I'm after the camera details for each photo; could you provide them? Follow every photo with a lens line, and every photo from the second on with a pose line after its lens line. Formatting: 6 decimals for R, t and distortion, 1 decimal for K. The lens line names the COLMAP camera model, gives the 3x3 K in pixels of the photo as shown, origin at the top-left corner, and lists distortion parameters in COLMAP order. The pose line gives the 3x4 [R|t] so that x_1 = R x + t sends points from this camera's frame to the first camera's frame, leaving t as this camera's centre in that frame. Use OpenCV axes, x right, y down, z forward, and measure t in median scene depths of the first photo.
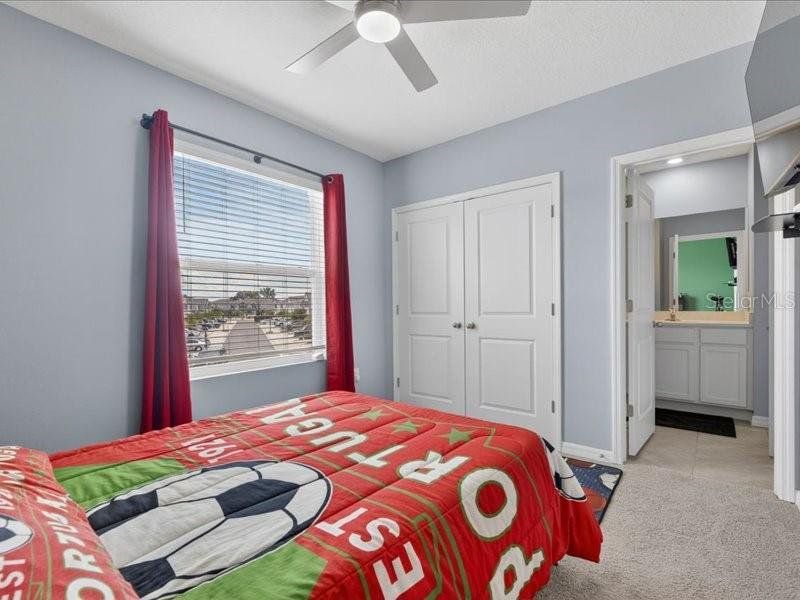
lens RADIAL K [[369.2, 0, 400.9], [0, 369.2, 304.8], [0, 0, 1]] dist [-0.001309, -0.001229]
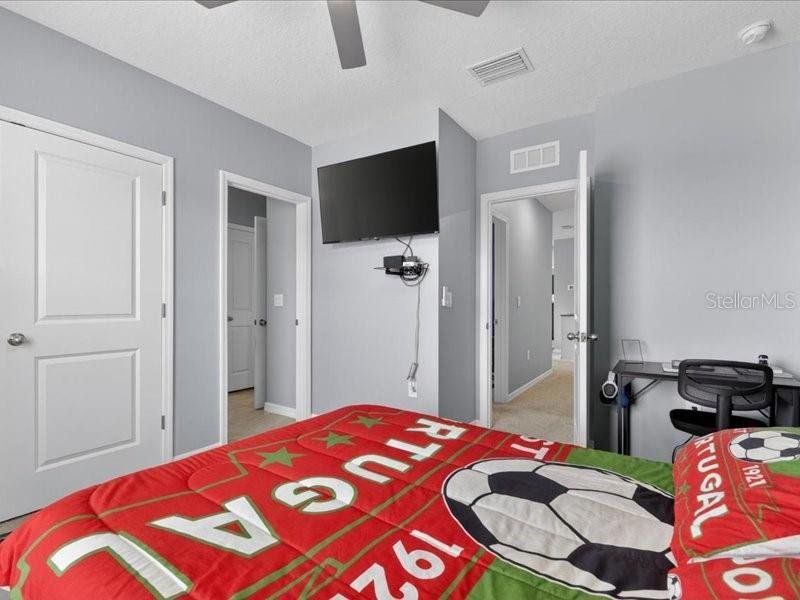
lens RADIAL K [[369.2, 0, 400.5], [0, 369.2, 299.1], [0, 0, 1]] dist [-0.001309, -0.001229]
pose [[-0.052569, 0.023694, 0.998336, -0.948571], [-0.001213, 0.999716, -0.023790, 0.011187], [-0.998617, -0.002462, -0.052526, 0.938551]]
